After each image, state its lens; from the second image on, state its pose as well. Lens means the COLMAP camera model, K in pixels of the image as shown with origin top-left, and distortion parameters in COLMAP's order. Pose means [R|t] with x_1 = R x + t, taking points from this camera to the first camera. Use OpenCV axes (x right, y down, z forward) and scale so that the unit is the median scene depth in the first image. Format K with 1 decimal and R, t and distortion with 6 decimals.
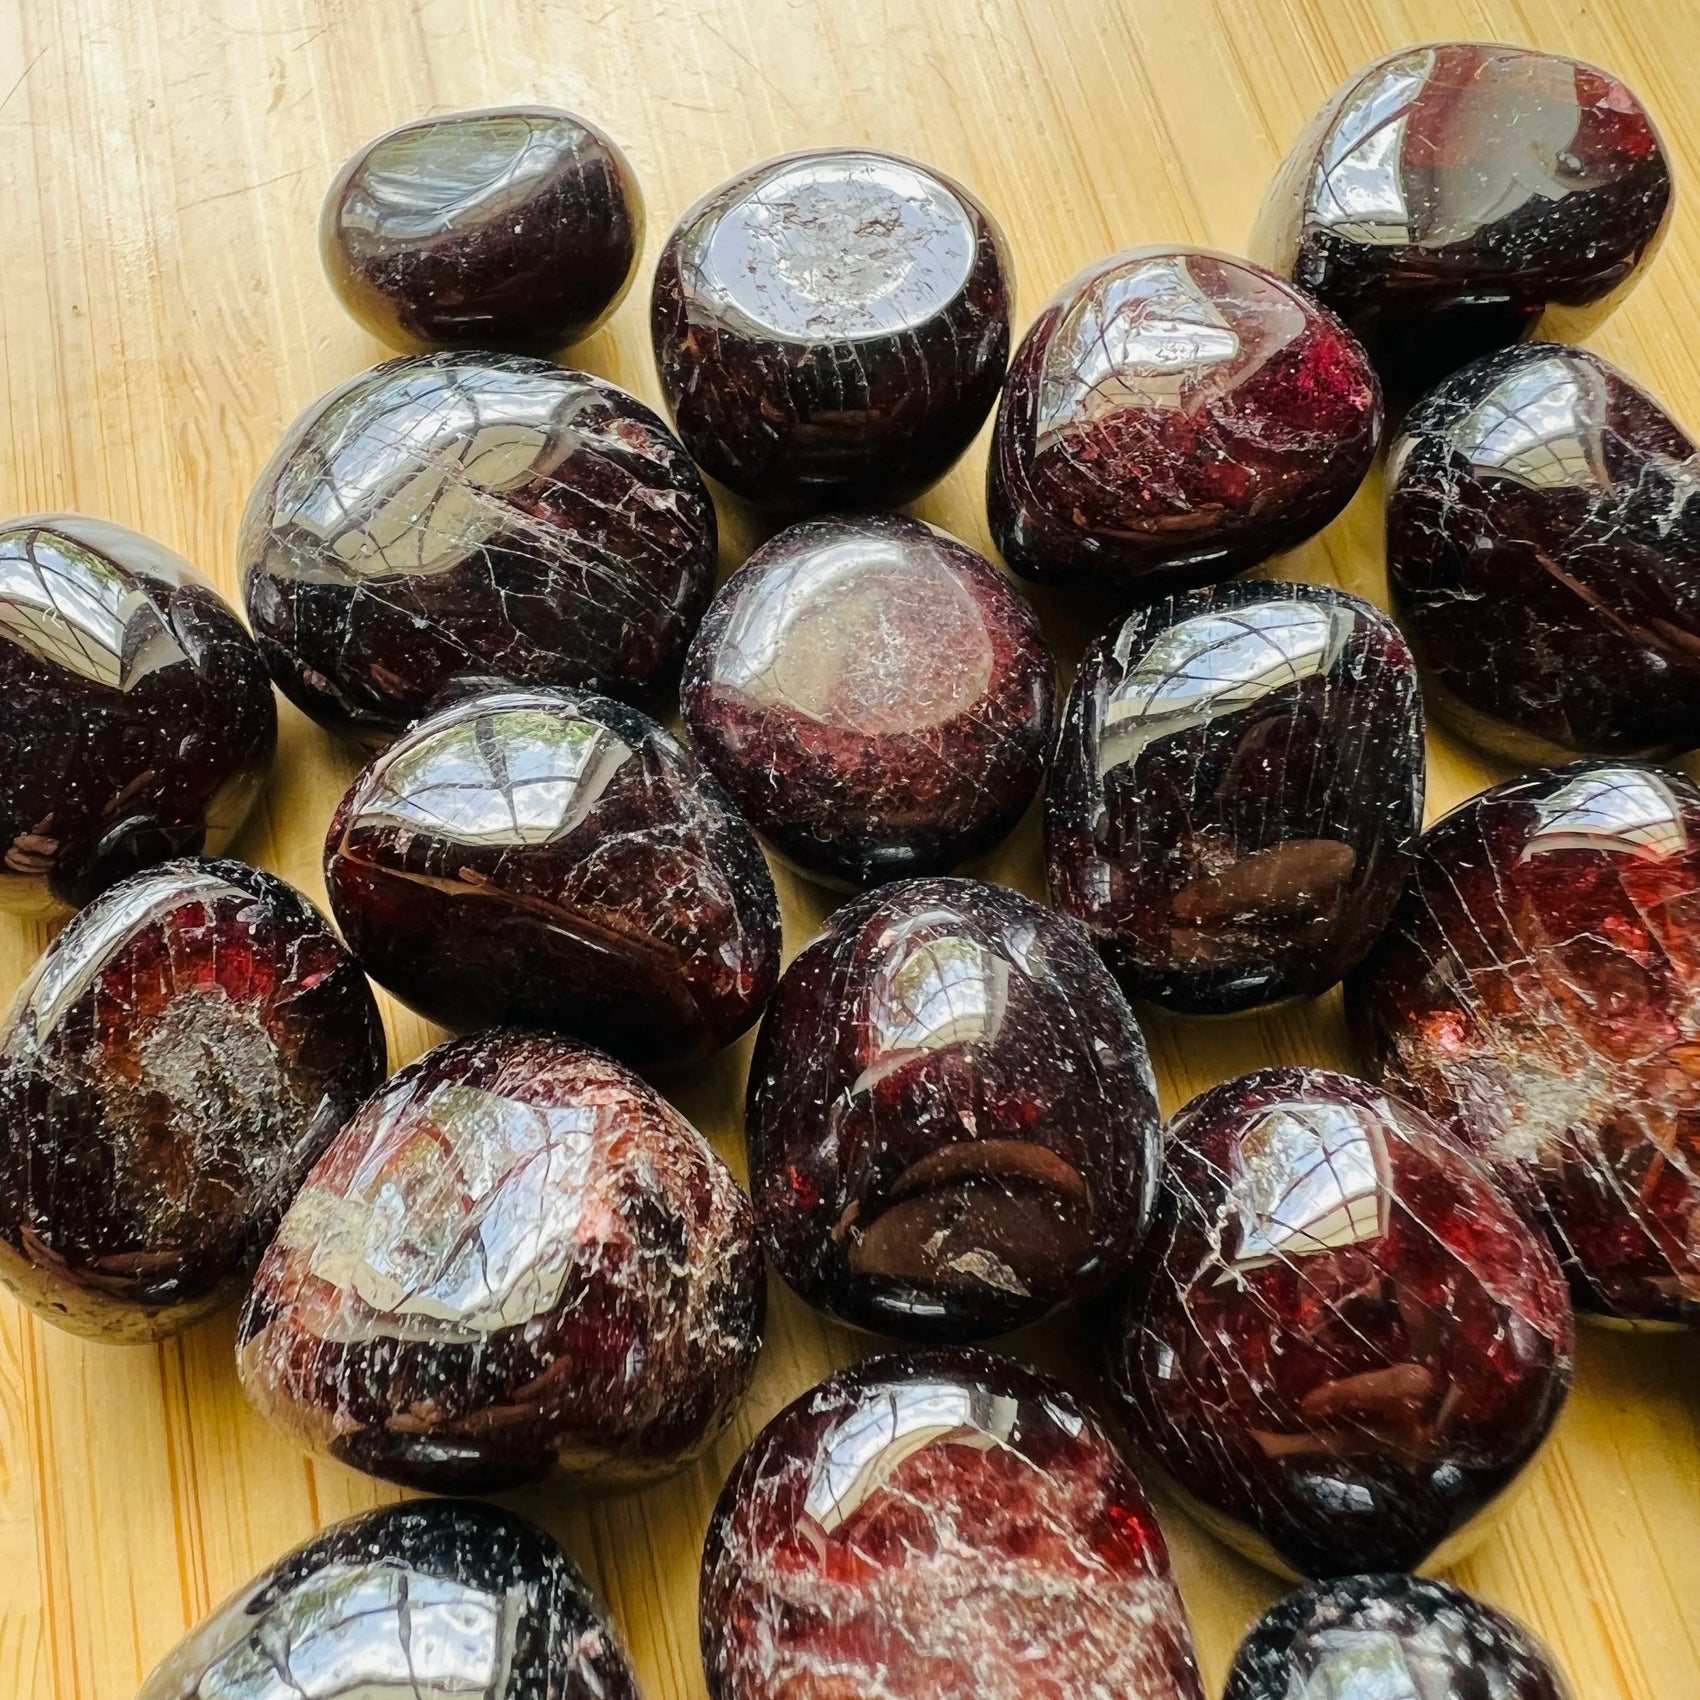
lens RADIAL K [[1648.0, 0, 856.2], [0, 1648.0, 849.7], [0, 0, 1]] dist [0.004538, -0.020905]
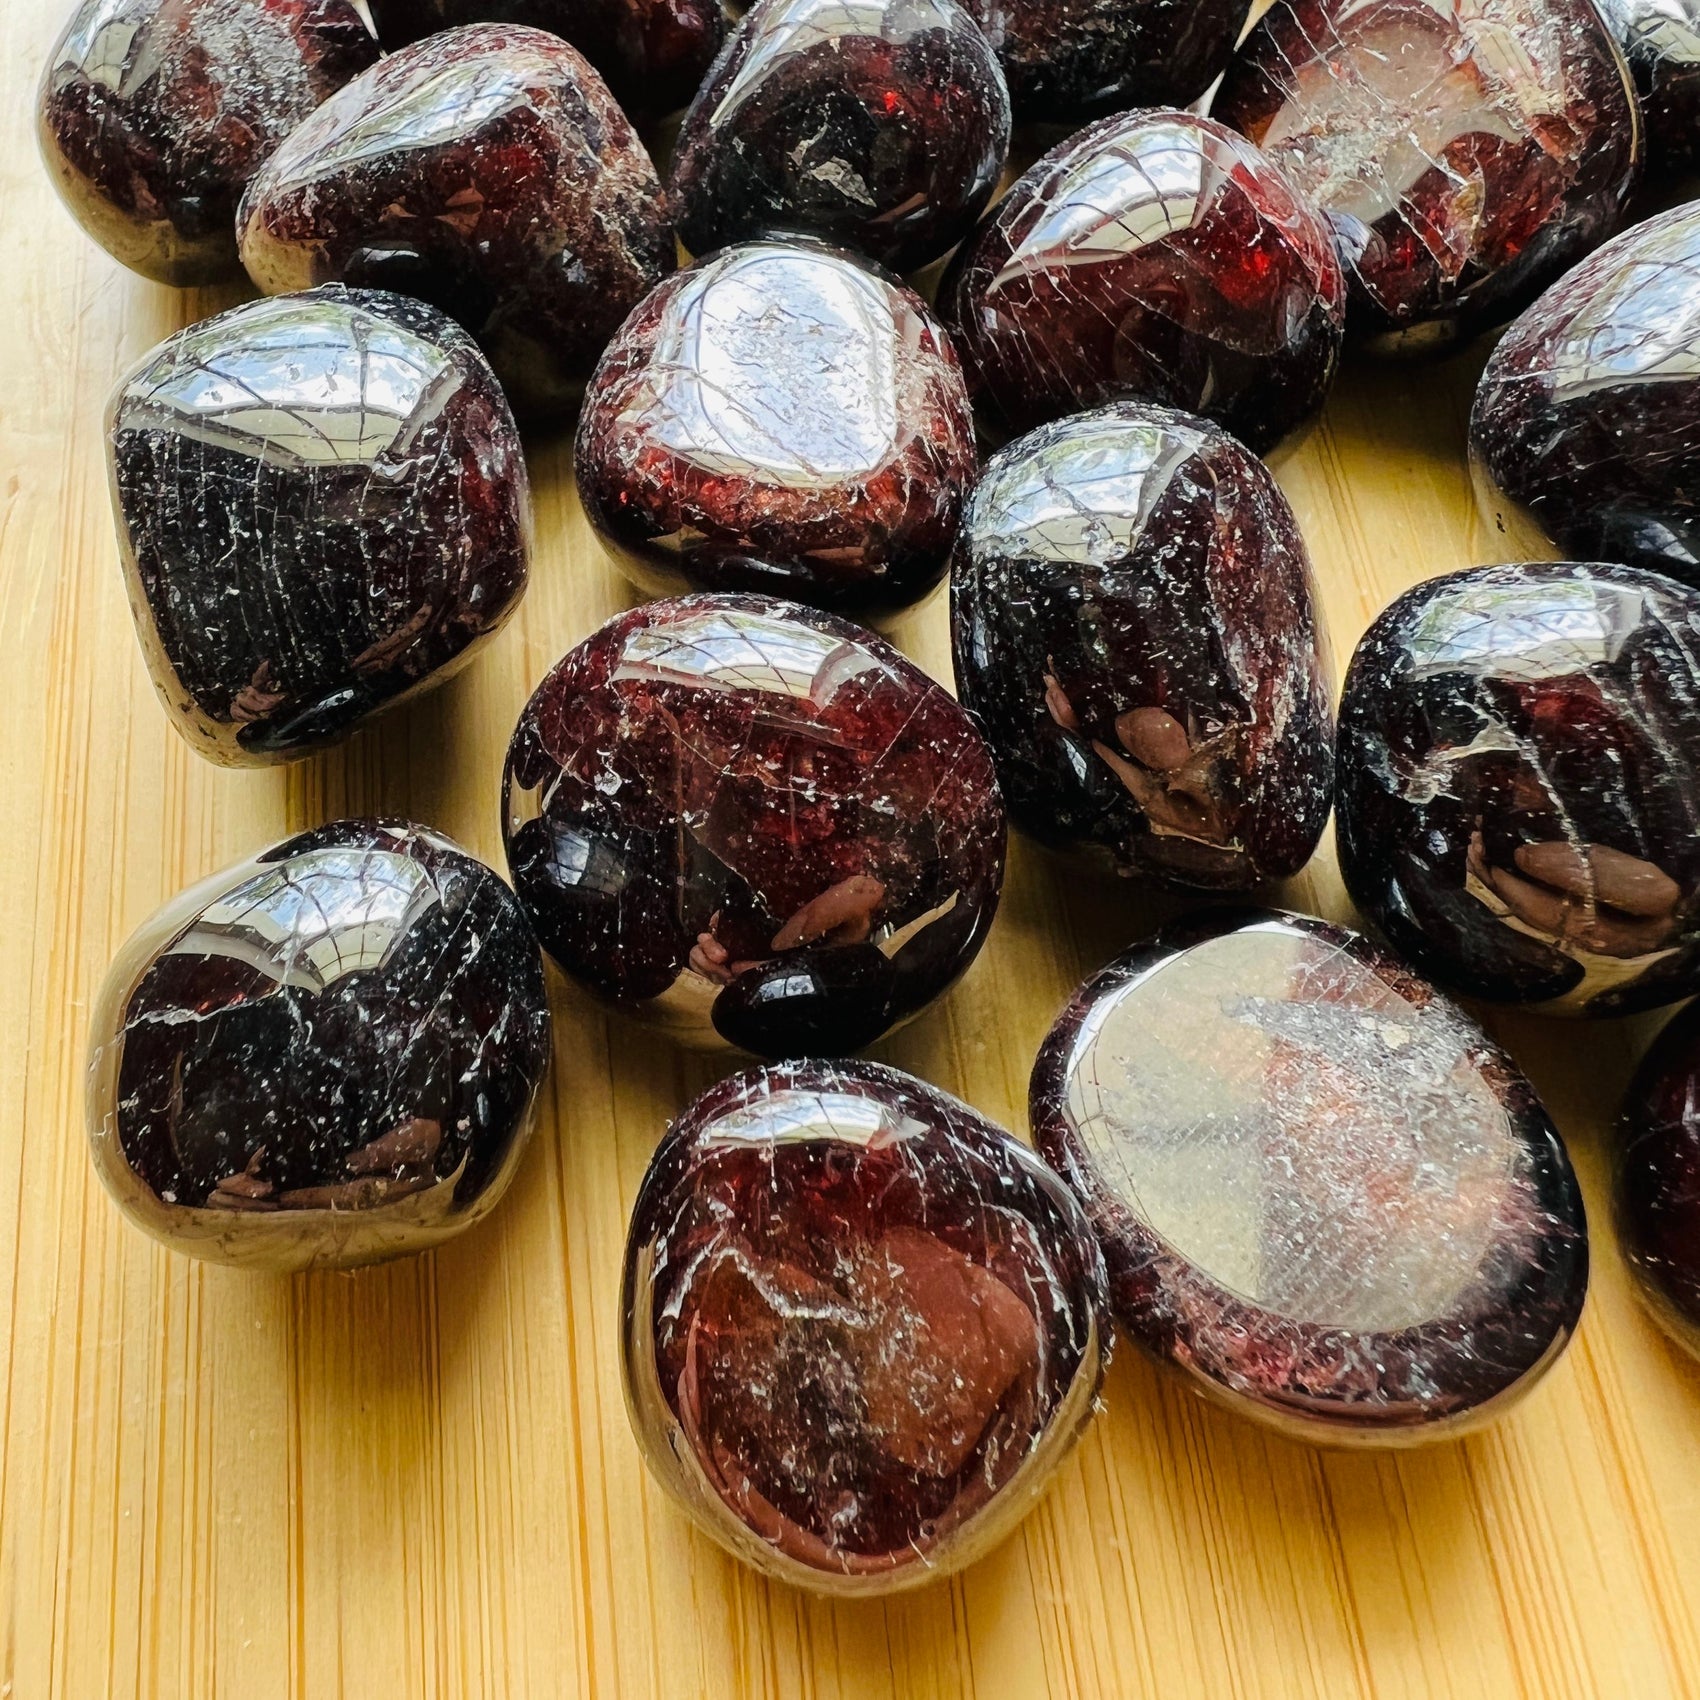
lens RADIAL K [[1648.0, 0, 856.2], [0, 1648.0, 849.7], [0, 0, 1]] dist [0.004538, -0.020905]
pose [[0.993543, 0.086592, -0.073311, 0.220314], [-0.090141, 0.994839, -0.046576, 0.796287], [0.068899, 0.052883, 0.996221, -0.178684]]
